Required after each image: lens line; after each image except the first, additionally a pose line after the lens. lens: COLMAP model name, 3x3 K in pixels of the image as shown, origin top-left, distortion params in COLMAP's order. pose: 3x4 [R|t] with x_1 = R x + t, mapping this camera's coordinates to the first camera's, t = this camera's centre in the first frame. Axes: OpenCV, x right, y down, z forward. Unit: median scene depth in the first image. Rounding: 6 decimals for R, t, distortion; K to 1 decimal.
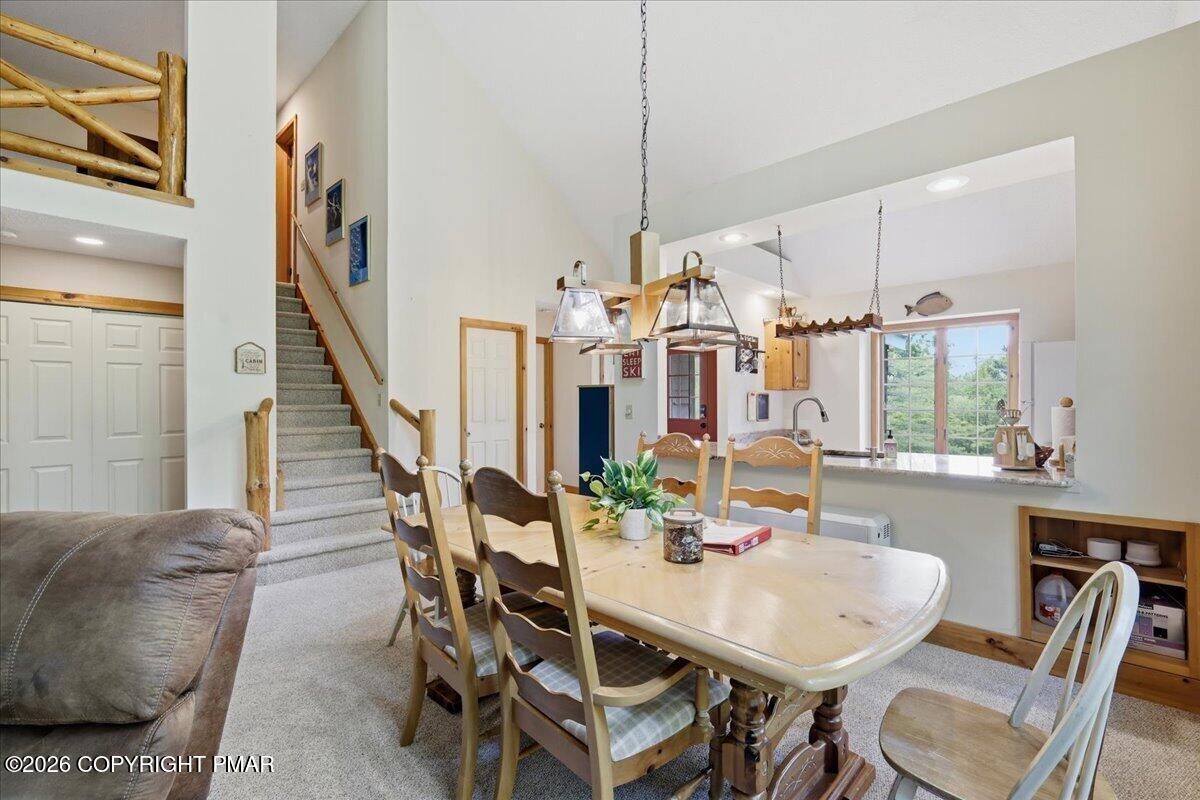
lens RADIAL K [[531.6, 0, 599.5], [0, 531.6, 397.7], [0, 0, 1]] dist [0.004710, 0.000824]
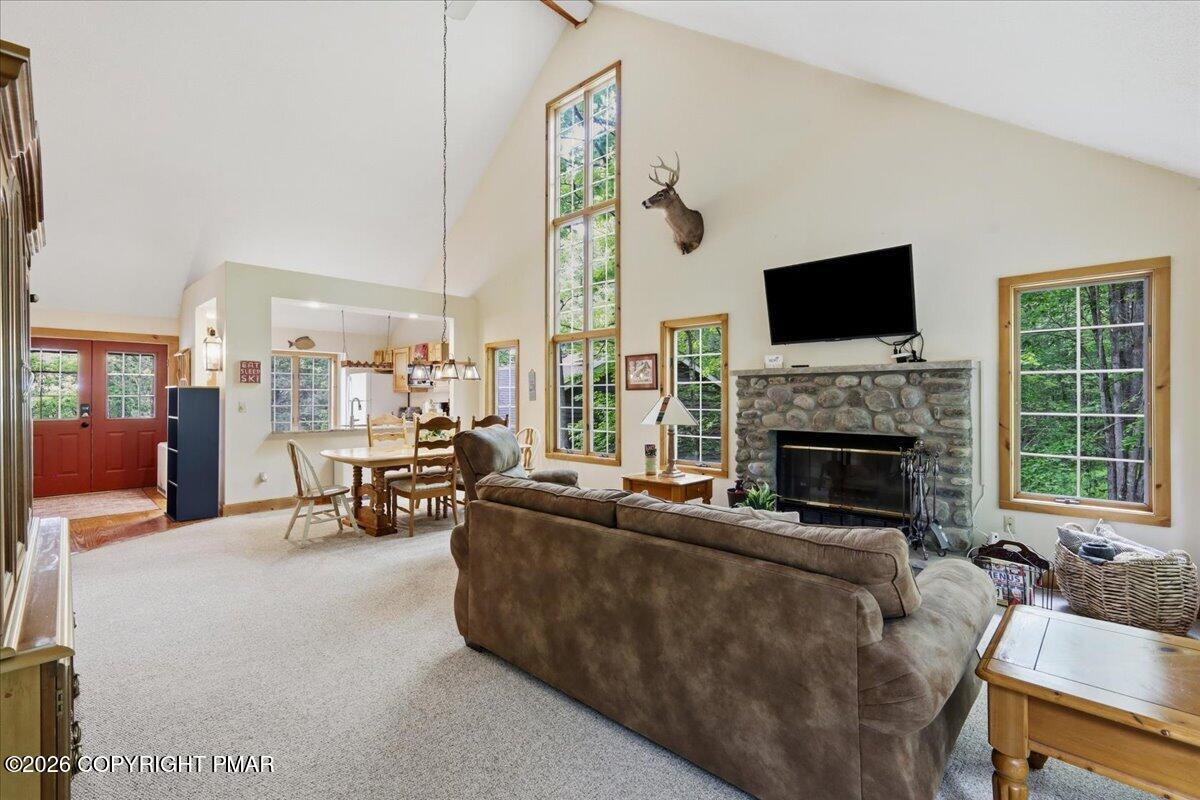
lens RADIAL K [[531.6, 0, 601.5], [0, 531.6, 397.5], [0, 0, 1]] dist [0.004710, 0.000824]
pose [[0.000972, 0.004003, 0.999992, -1.384976], [-0.005361, 0.999978, -0.003998, 0.002471], [-0.999985, -0.005358, 0.000994, 0.054130]]
